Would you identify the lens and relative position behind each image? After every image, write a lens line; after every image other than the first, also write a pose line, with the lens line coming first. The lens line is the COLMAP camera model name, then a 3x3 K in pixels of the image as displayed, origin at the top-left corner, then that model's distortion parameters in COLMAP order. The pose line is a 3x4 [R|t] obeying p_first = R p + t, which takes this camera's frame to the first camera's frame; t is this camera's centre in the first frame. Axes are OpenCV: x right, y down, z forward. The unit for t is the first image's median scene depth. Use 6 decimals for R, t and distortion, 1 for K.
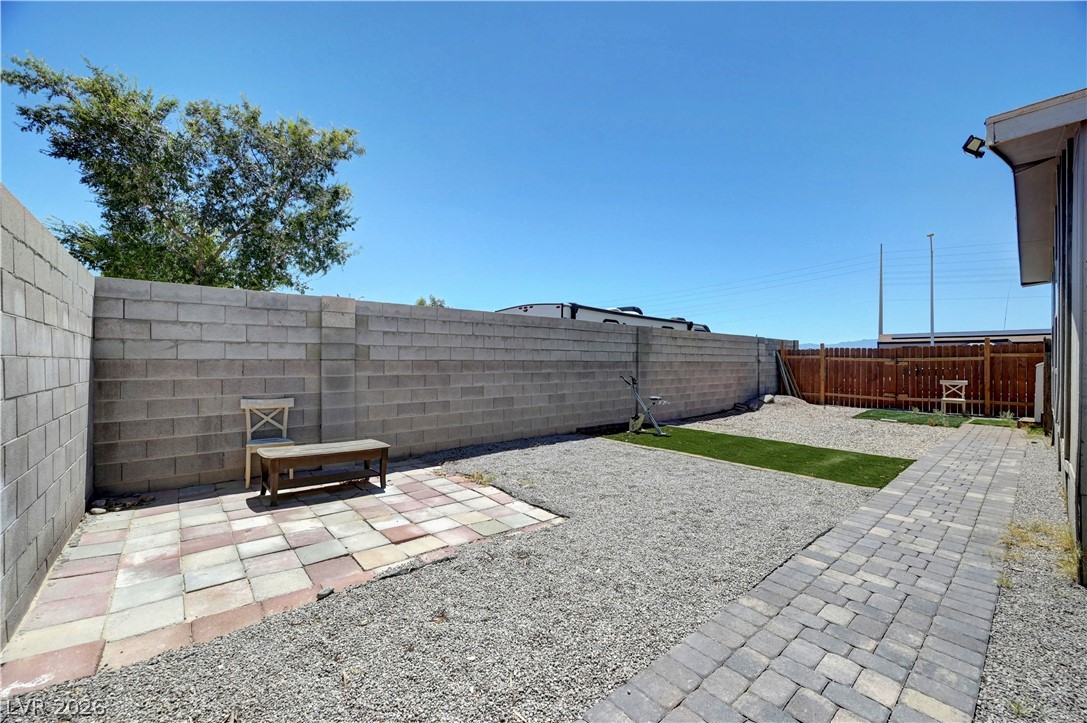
lens RADIAL K [[429.5, 0, 548.1], [0, 429.5, 364.1], [0, 0, 1]] dist [-0.001438, -0.000530]
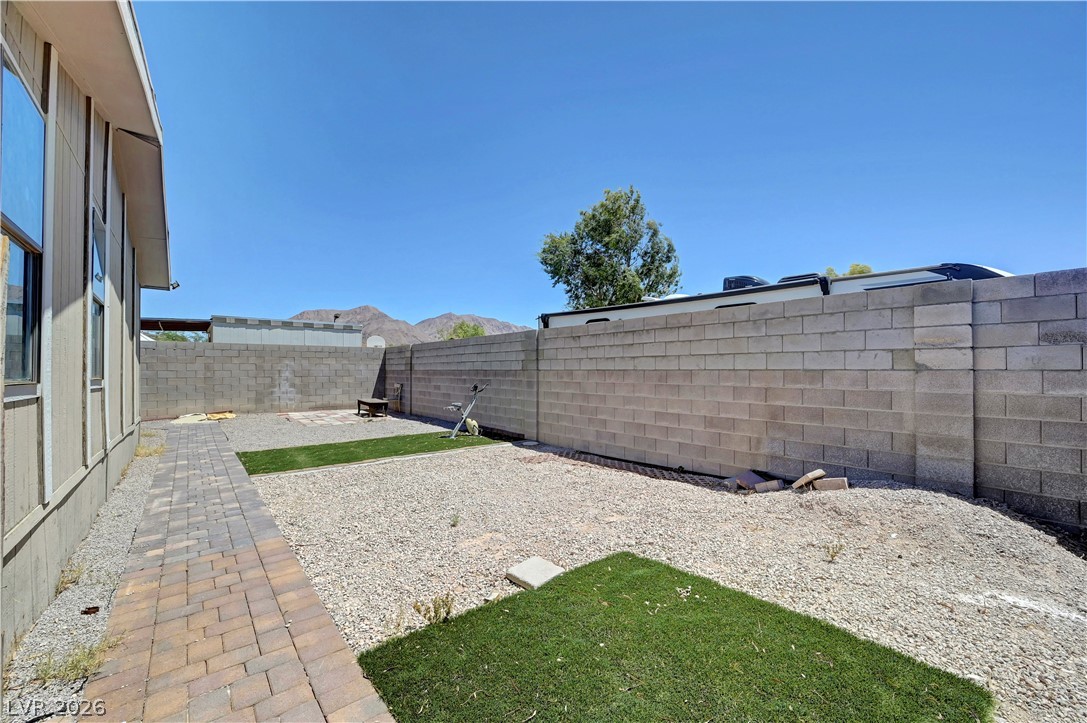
lens RADIAL K [[429.5, 0, 531.6], [0, 429.5, 370.1], [0, 0, 1]] dist [-0.001438, -0.000530]
pose [[-0.043510, -0.001323, -0.999052, 1.012556], [-0.002237, 0.999997, -0.001227, -0.004168], [0.999050, 0.002181, -0.043513, 0.948222]]
